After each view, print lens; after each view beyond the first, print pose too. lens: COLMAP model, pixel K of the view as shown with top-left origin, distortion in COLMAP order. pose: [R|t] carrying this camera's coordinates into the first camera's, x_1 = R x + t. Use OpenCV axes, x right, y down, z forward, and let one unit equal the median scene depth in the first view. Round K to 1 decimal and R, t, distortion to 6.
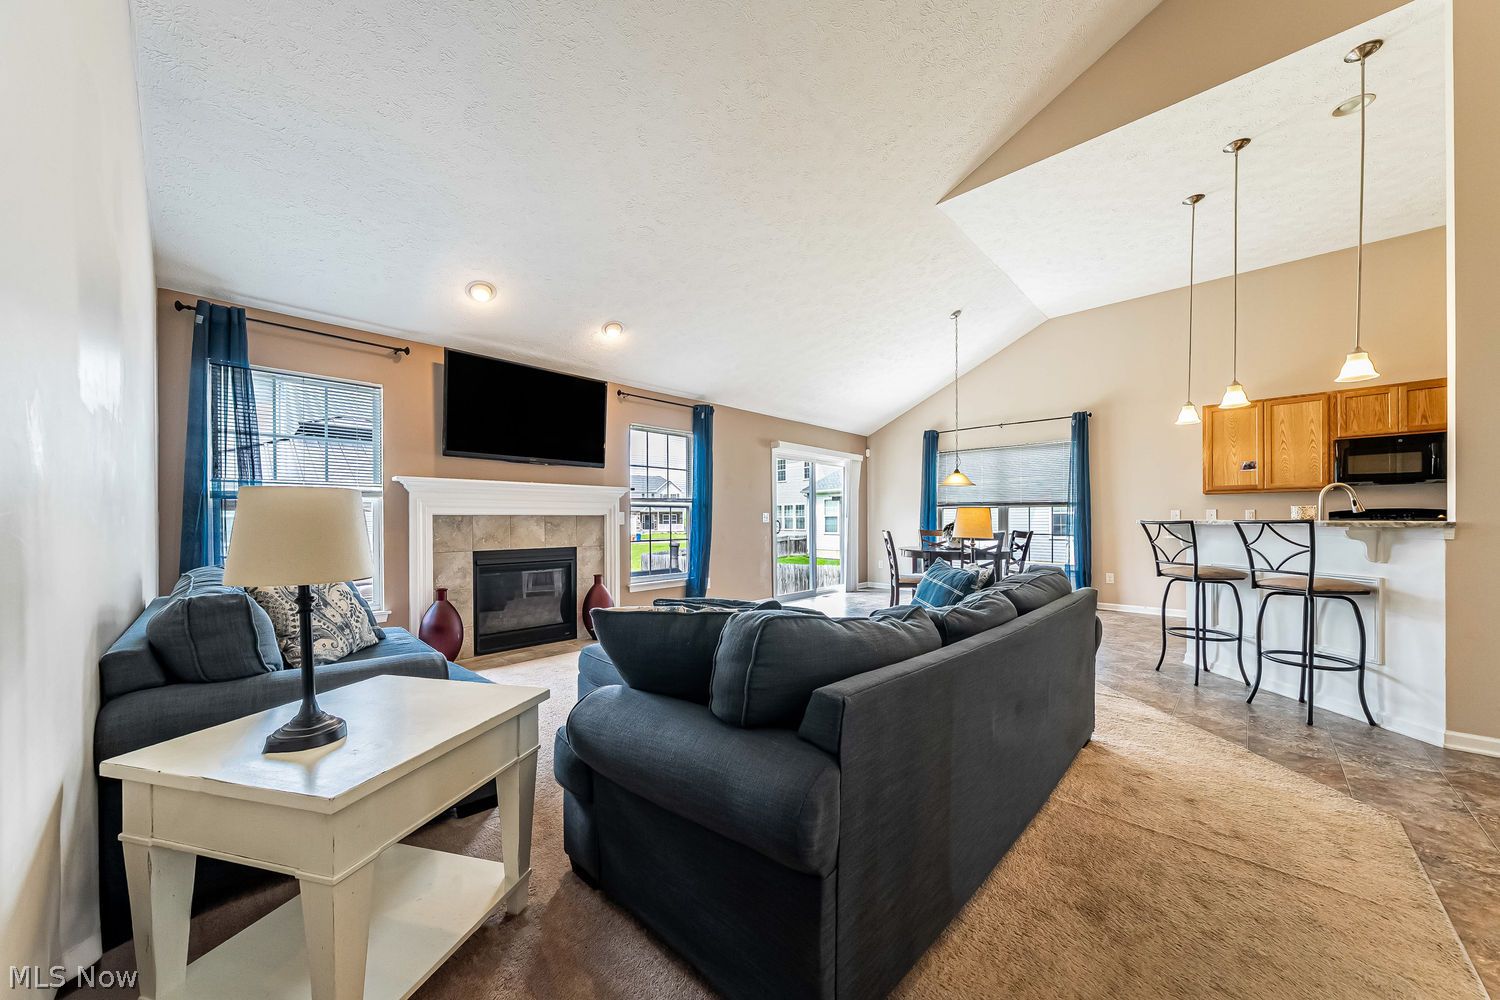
lens RADIAL K [[521.5, 0, 747.3], [0, 521.5, 515.0], [0, 0, 1]] dist [-0.000715, -0.000127]
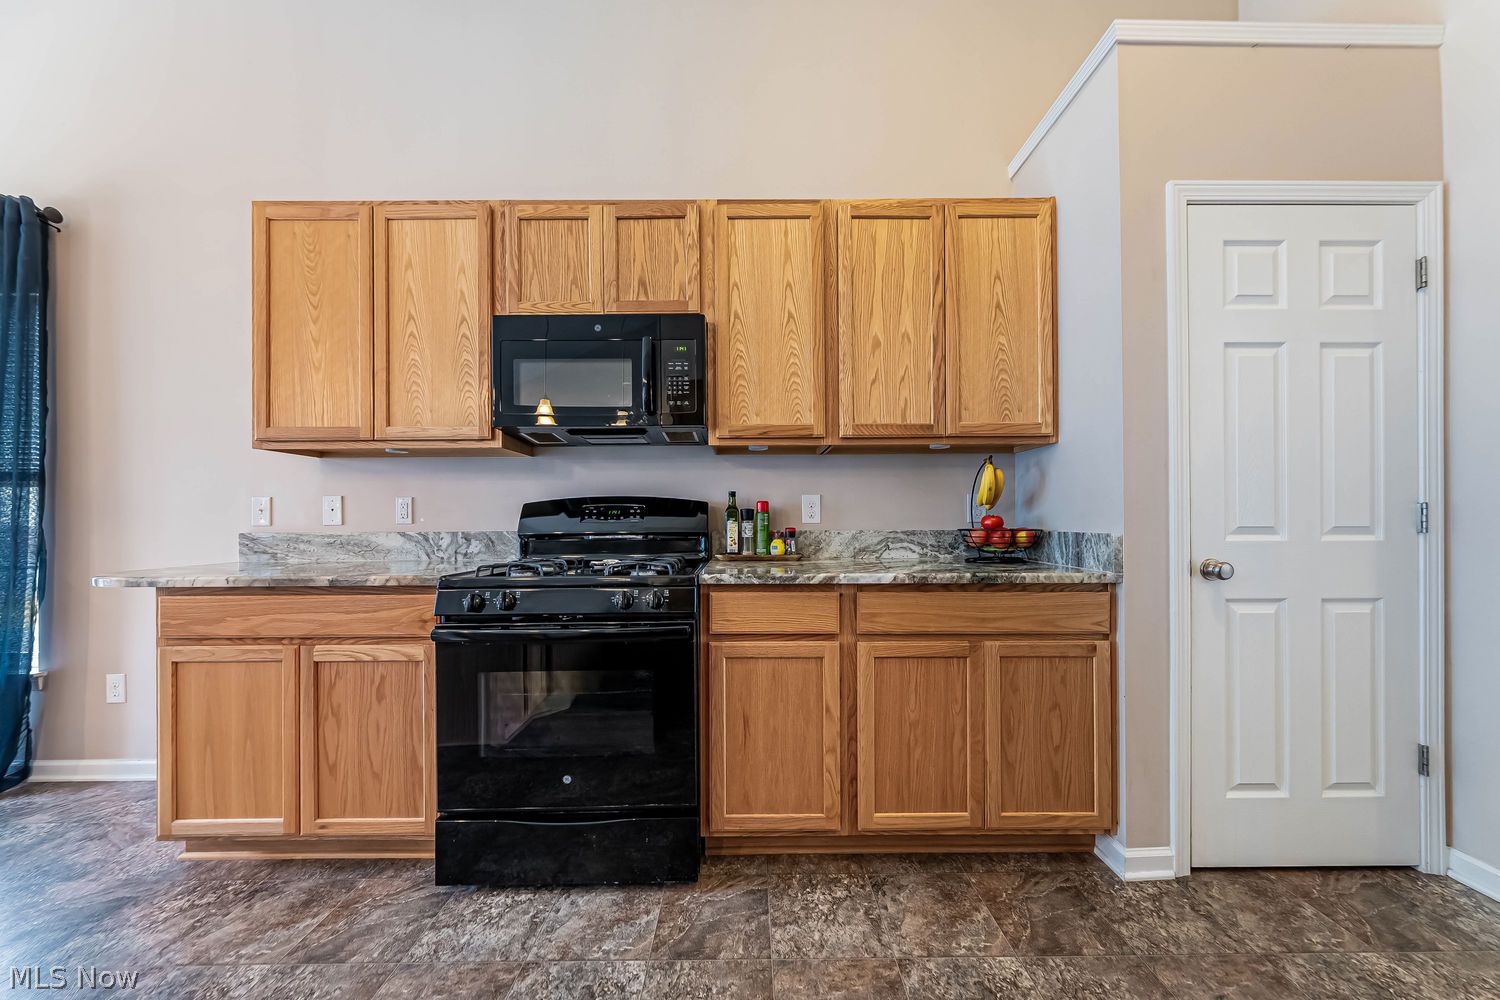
lens RADIAL K [[521.5, 0, 746.9], [0, 521.5, 502.7], [0, 0, 1]] dist [-0.000715, -0.000127]
pose [[0.698261, 0.000130, 0.715843, 0.958639], [0.001913, 0.999996, -0.002048, -0.005692], [-0.715841, 0.002799, 0.698258, 0.581337]]
